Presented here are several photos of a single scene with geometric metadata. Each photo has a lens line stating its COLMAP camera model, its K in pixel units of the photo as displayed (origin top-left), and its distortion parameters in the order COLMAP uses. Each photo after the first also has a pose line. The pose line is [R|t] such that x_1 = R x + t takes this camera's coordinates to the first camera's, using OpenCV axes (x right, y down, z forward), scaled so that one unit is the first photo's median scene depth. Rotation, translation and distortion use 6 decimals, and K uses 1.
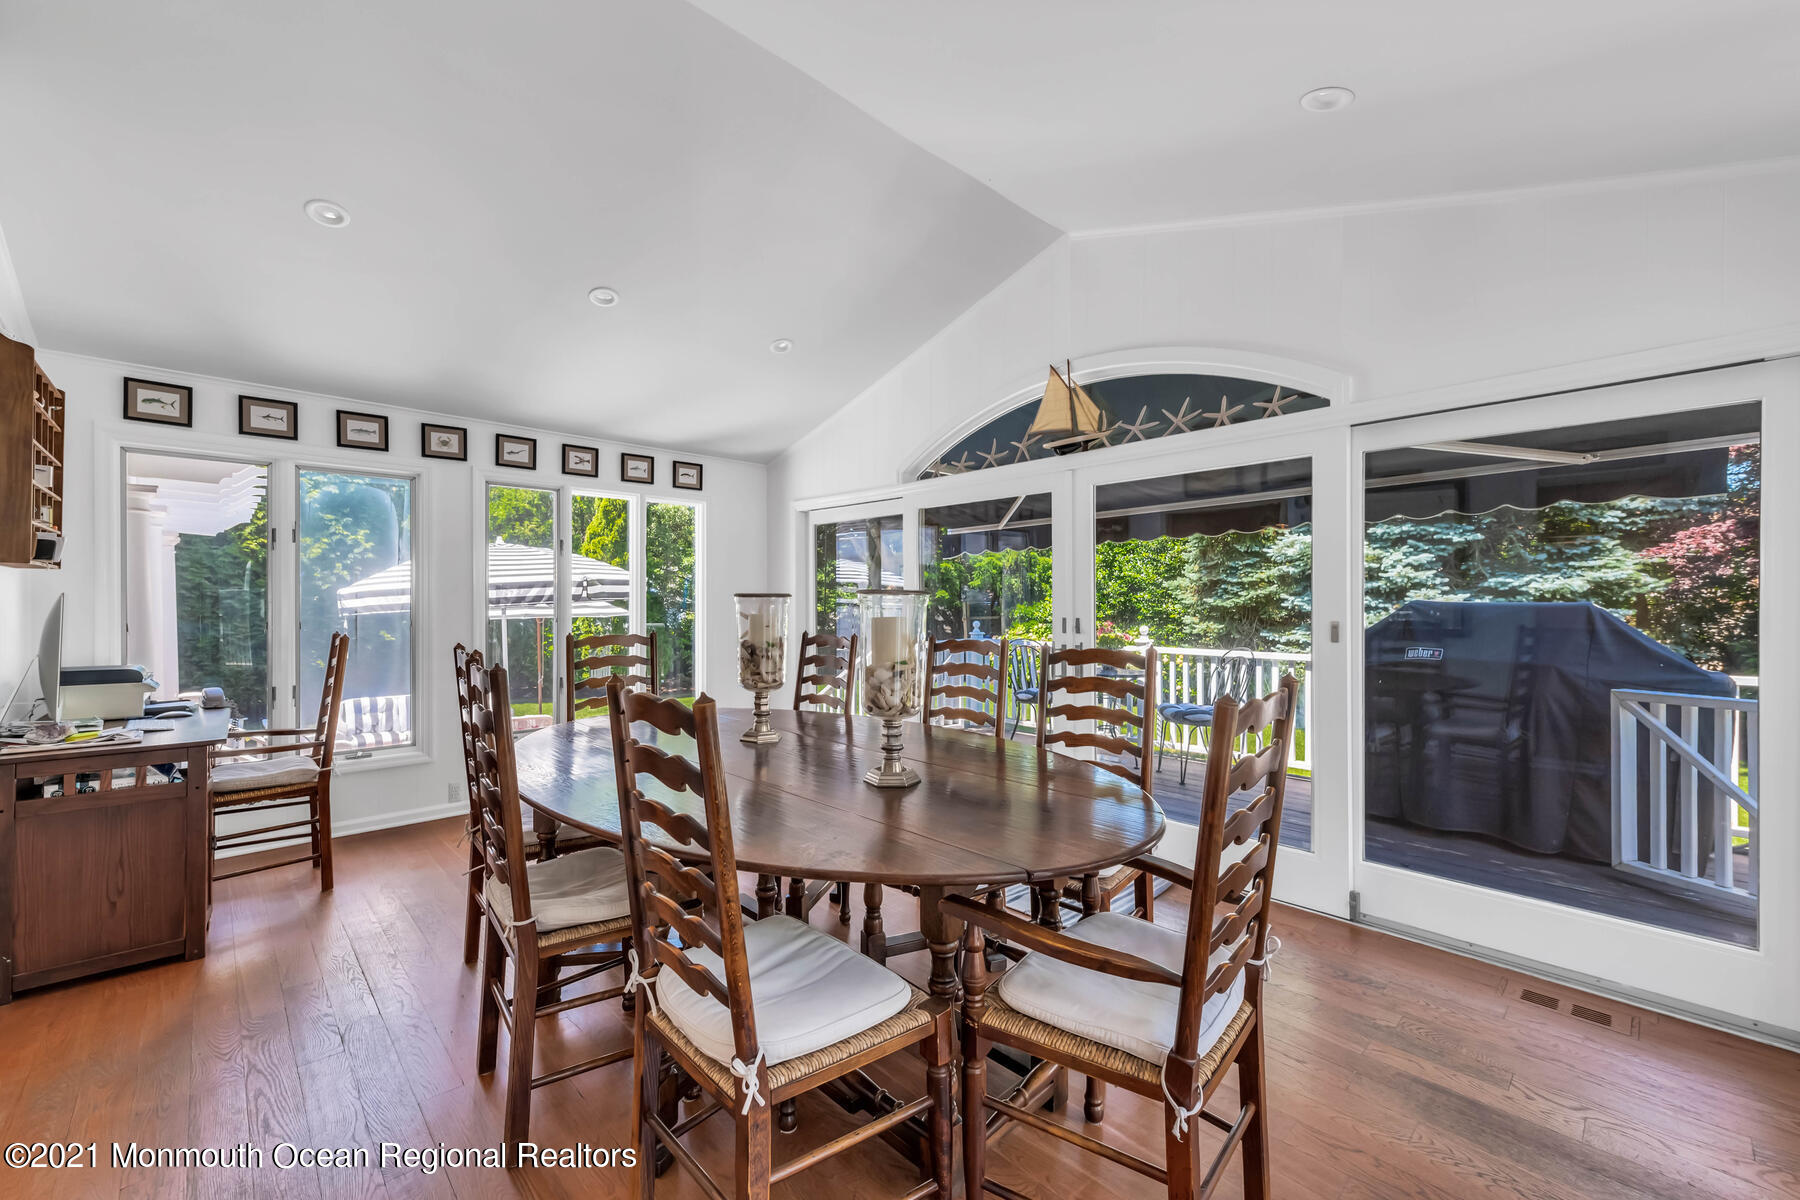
lens RADIAL K [[719.1, 0, 909.9], [0, 719.1, 603.6], [0, 0, 1]] dist [0.009853, -0.003278]
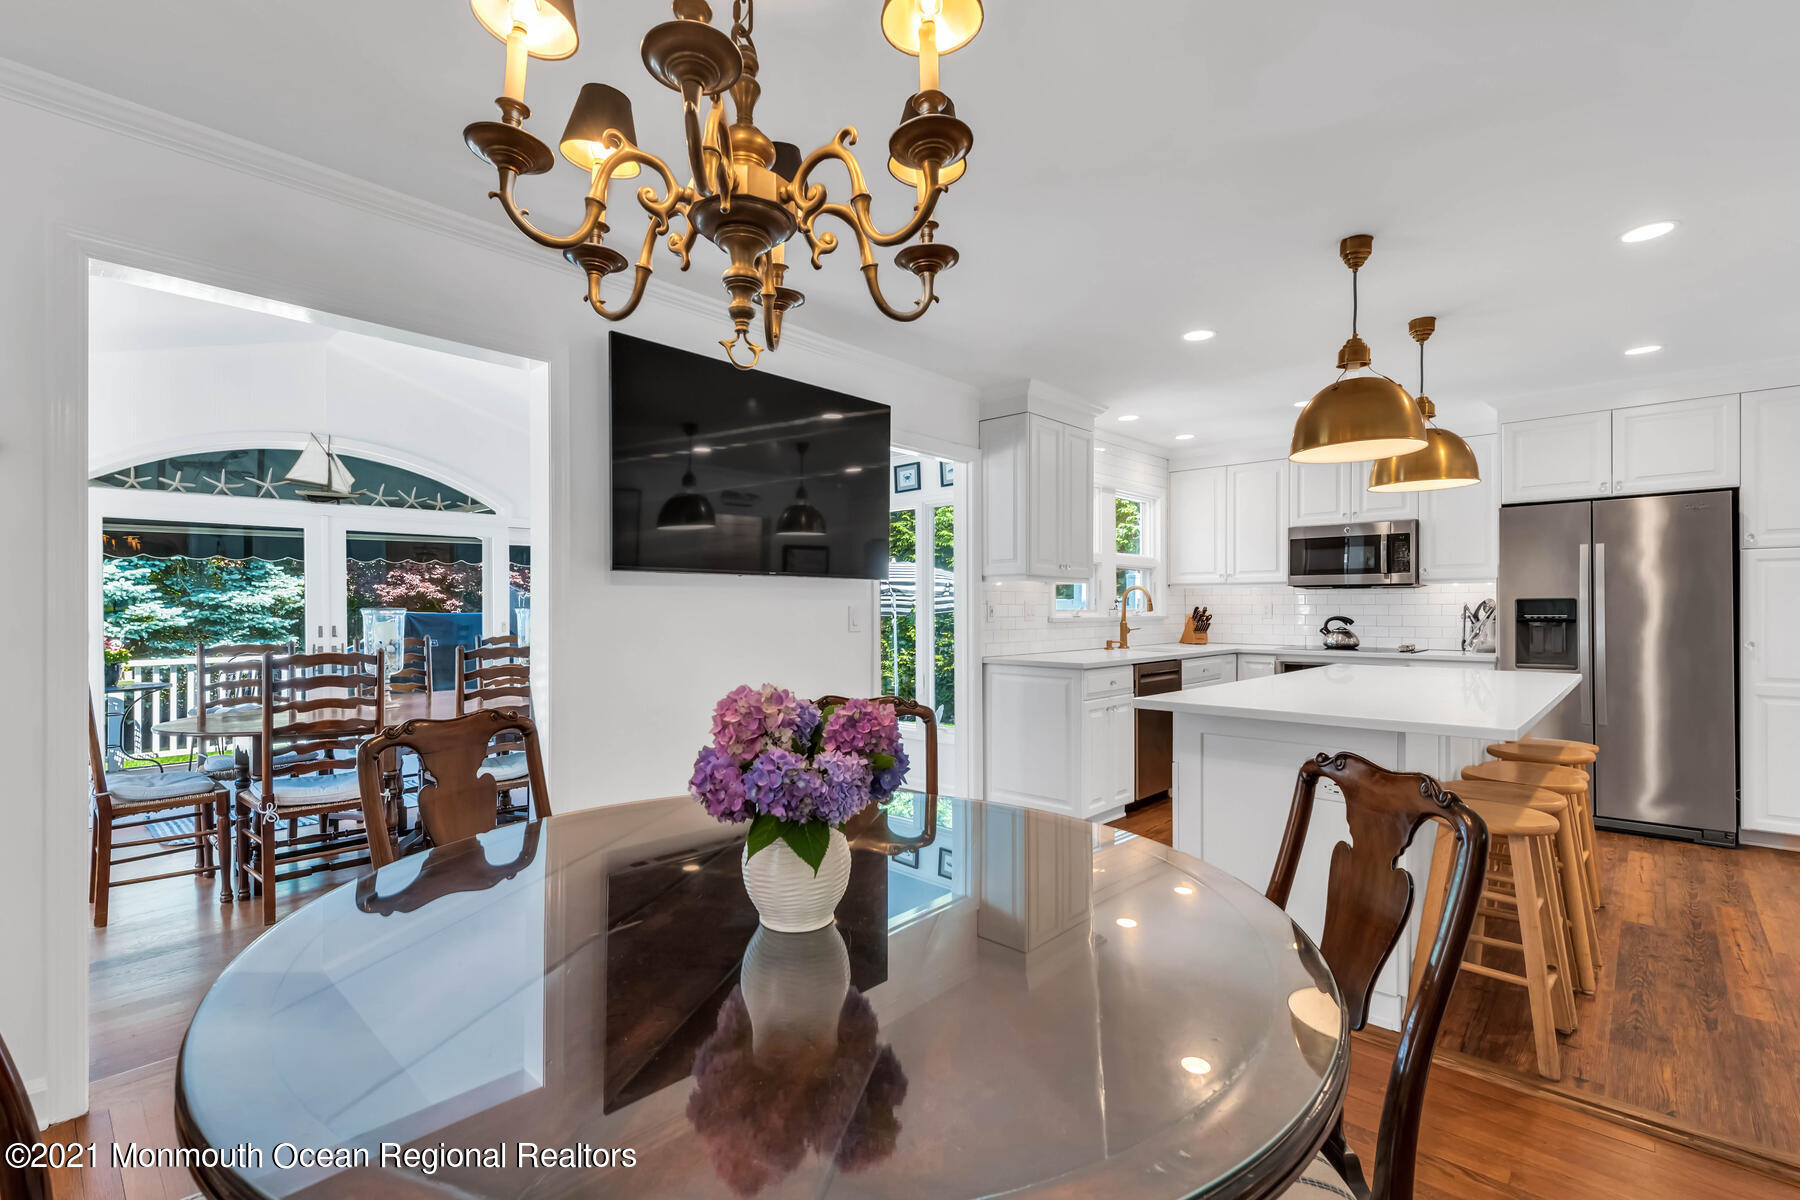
lens RADIAL K [[774.1, 0, 855.4], [0, 774.1, 608.5], [0, 0, 1]] dist [0.001390, -0.000715]
pose [[-0.041828, 0.001977, 0.999123, -1.030487], [0.010446, 0.999944, -0.001541, 0.000395], [-0.999070, 0.010373, -0.041847, 0.062944]]
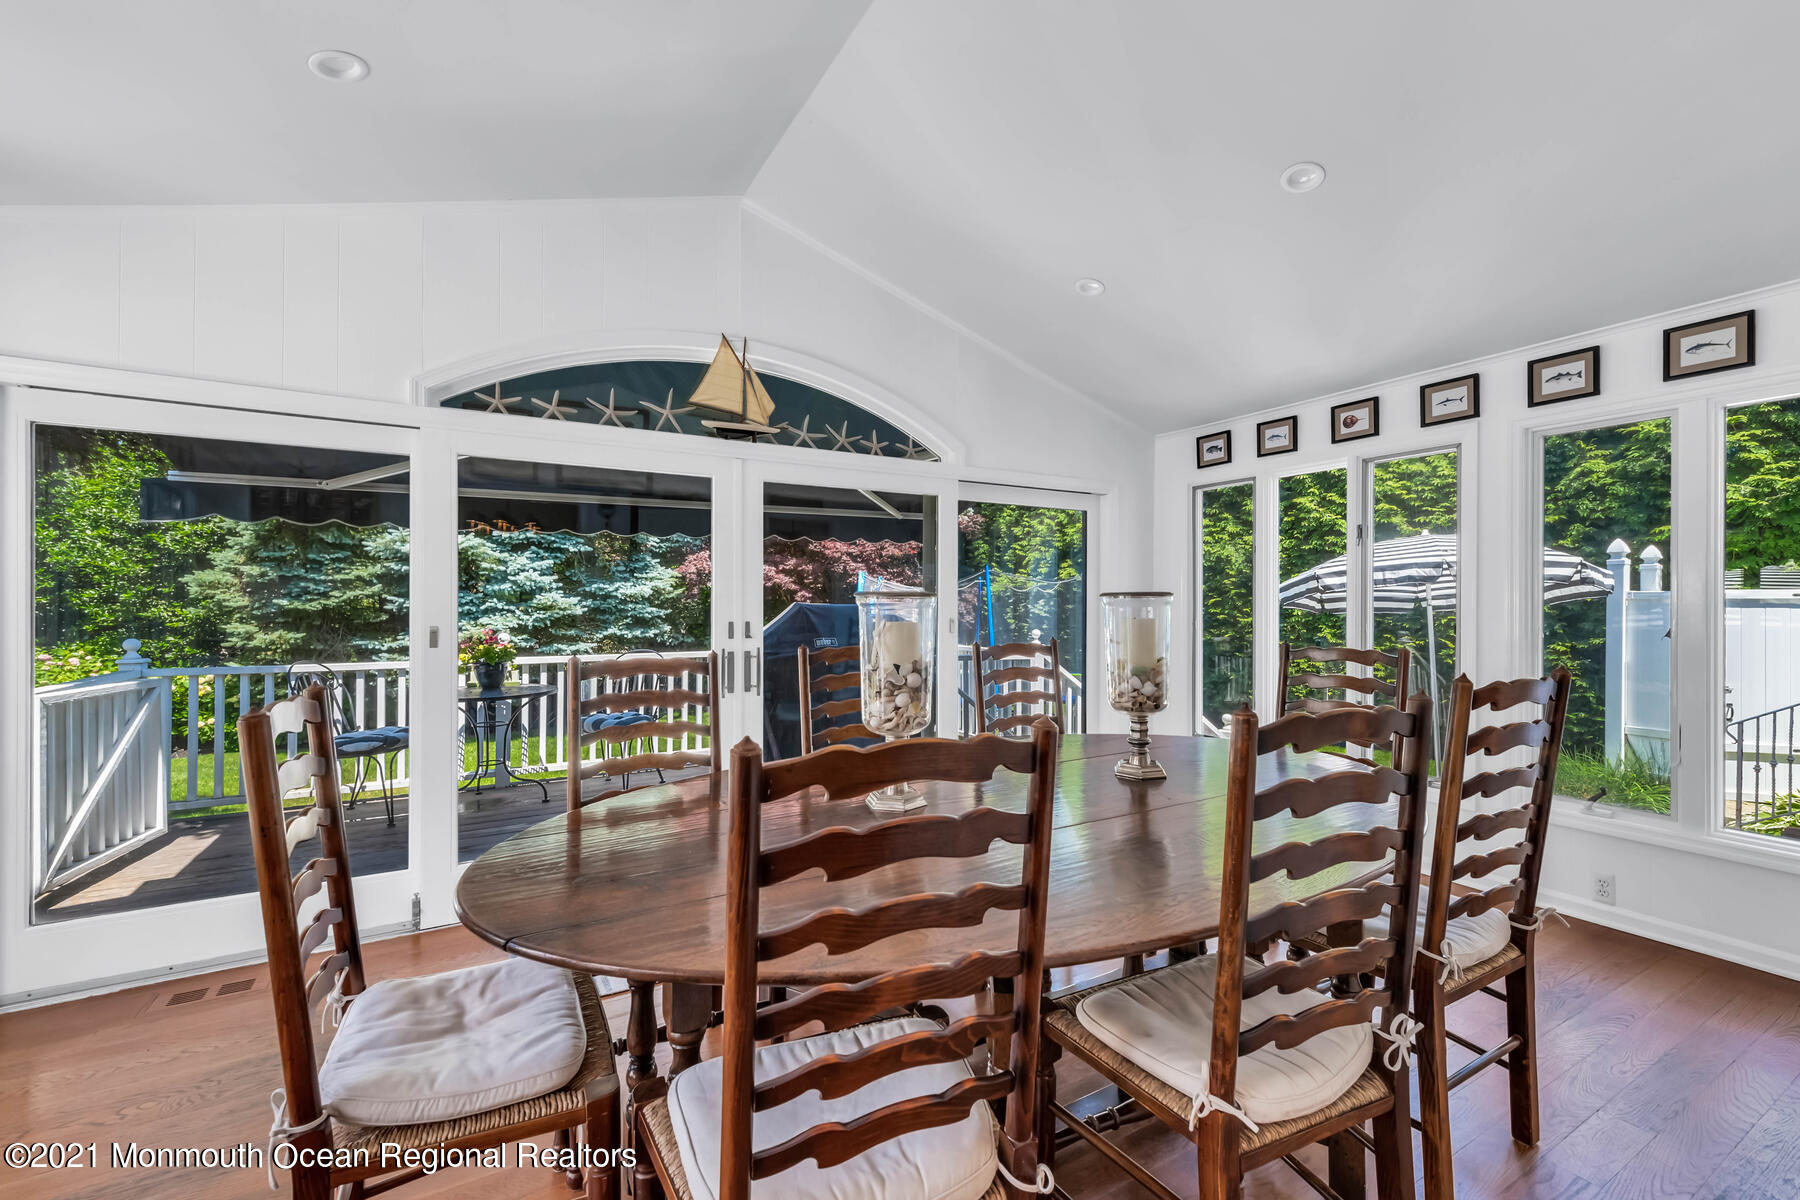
lens RADIAL K [[719.1, 0, 909.9], [0, 719.1, 603.6], [0, 0, 1]] dist [0.009853, -0.003278]
pose [[0.247030, 0.001845, 0.969006, -0.494349], [0.001508, 0.999996, -0.002288, 0.000038], [-0.969007, 0.002026, 0.247027, 0.463988]]
